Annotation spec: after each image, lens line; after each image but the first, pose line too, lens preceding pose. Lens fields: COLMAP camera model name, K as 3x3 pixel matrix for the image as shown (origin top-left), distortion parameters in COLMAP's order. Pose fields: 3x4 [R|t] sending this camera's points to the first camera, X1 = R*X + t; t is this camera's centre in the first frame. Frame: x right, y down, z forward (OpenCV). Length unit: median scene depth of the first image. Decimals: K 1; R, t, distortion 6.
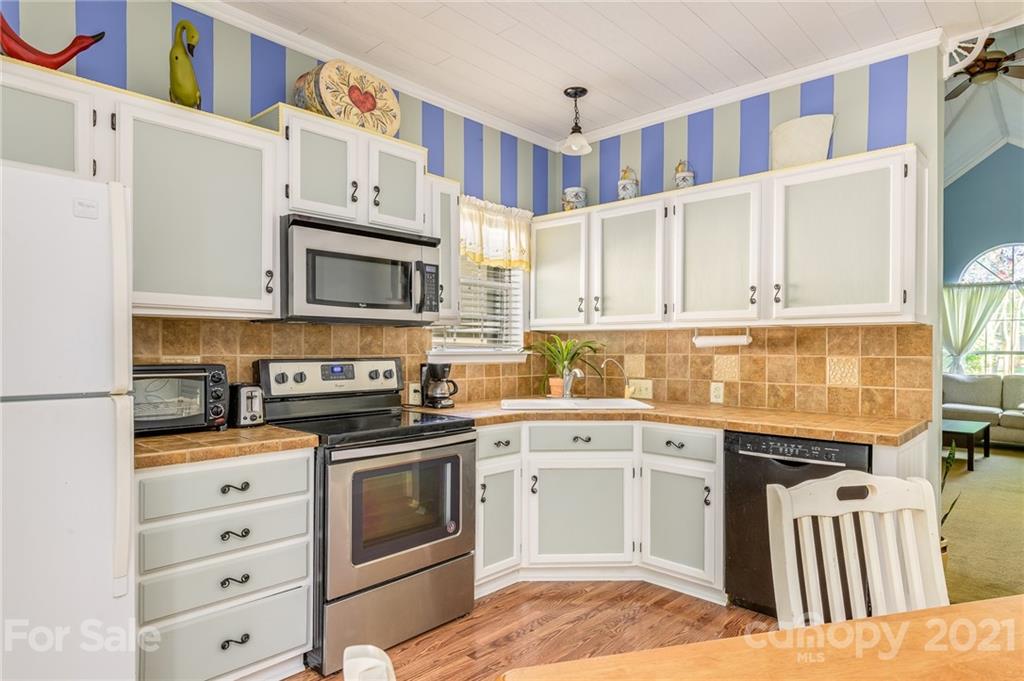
lens RADIAL K [[587.8, 0, 511.9], [0, 587.8, 352.3], [0, 0, 1]] dist [0.004951, 0.000413]
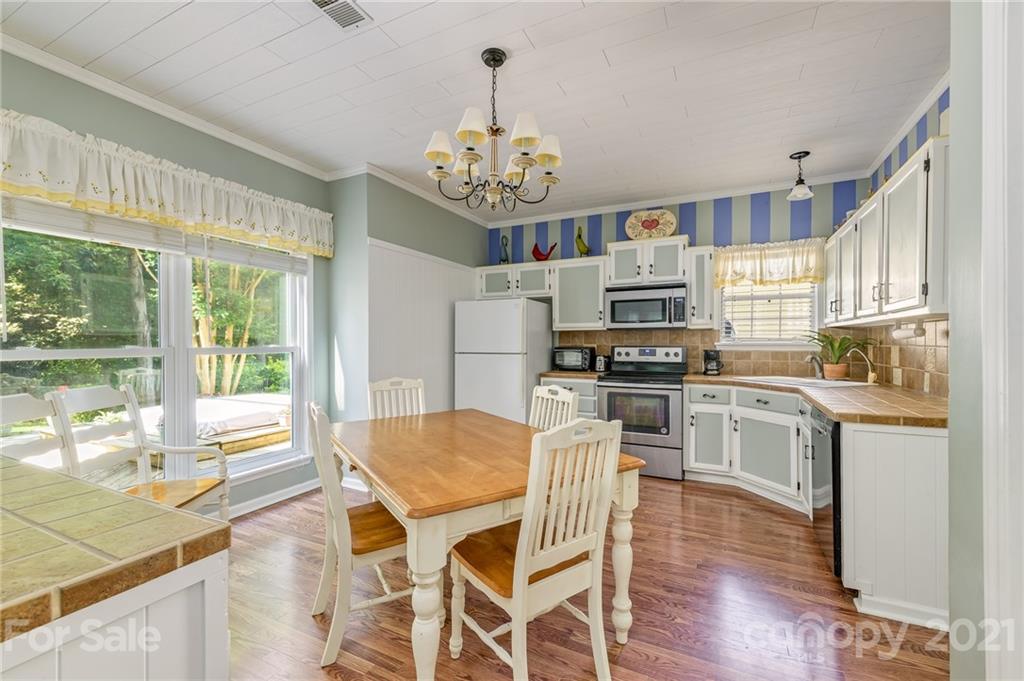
lens RADIAL K [[448.4, 0, 526.1], [0, 448.4, 341.5], [0, 0, 1]] dist [0.002170, 0.000280]
pose [[0.286675, -0.001145, -0.958027, 1.109891], [-0.003560, 0.999991, -0.002260, -0.000660], [0.958021, 0.004058, 0.286669, 0.102257]]
